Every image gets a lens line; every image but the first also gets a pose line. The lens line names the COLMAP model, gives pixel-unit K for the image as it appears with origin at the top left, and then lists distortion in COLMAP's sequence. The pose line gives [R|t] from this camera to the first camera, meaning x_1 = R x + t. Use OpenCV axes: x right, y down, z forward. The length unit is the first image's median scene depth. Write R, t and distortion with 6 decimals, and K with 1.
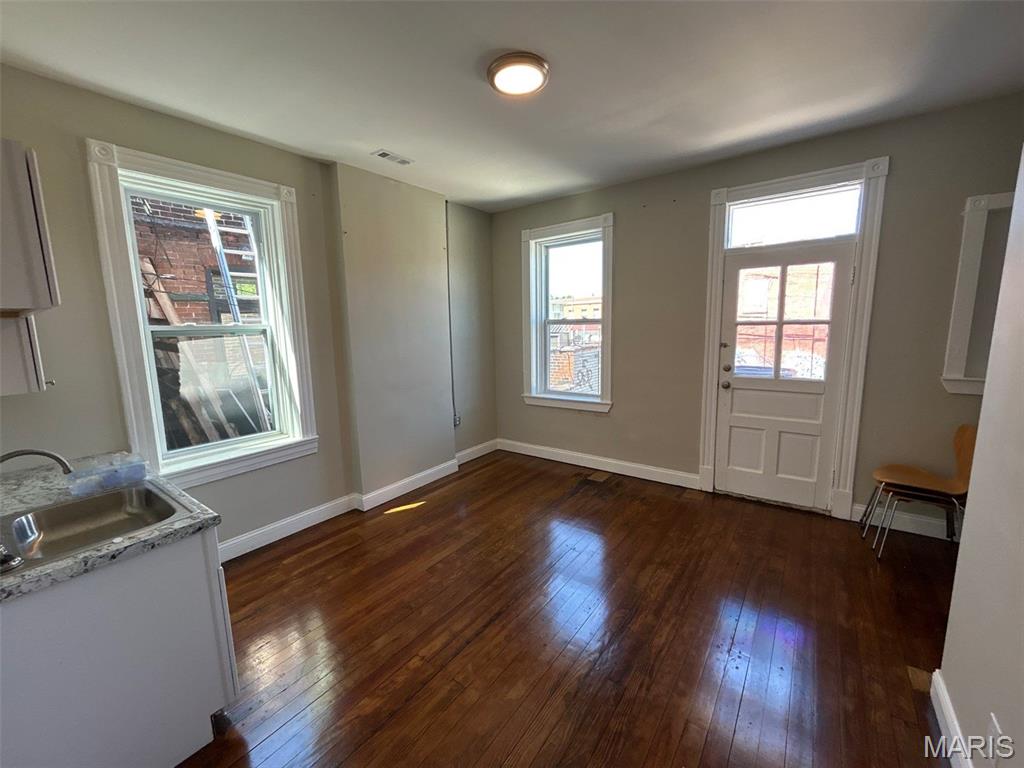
lens RADIAL K [[413.8, 0, 508.8], [0, 413.8, 384.3], [0, 0, 1]] dist [0.000103, 0.001524]
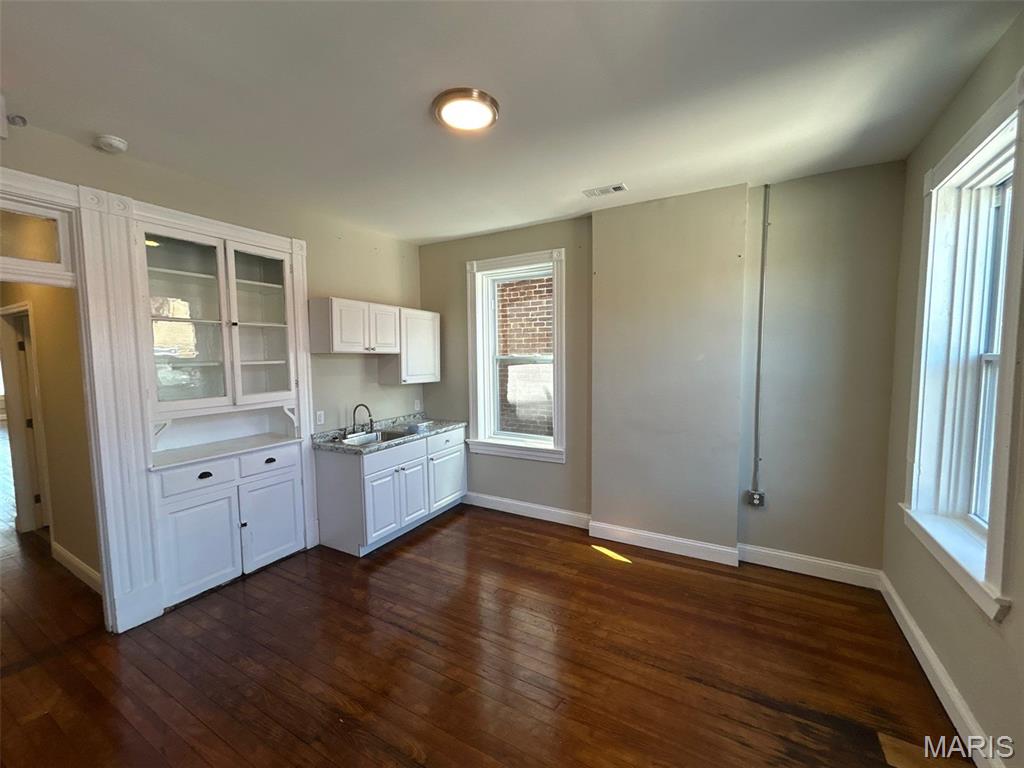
lens RADIAL K [[413.8, 0, 511.4], [0, 413.8, 384.9], [0, 0, 1]] dist [0.000103, 0.001524]
pose [[0.123202, 0.096067, -0.987721, 0.627381], [-0.139770, 0.987062, 0.078569, -0.123128], [0.982489, 0.128374, 0.135036, 0.628340]]
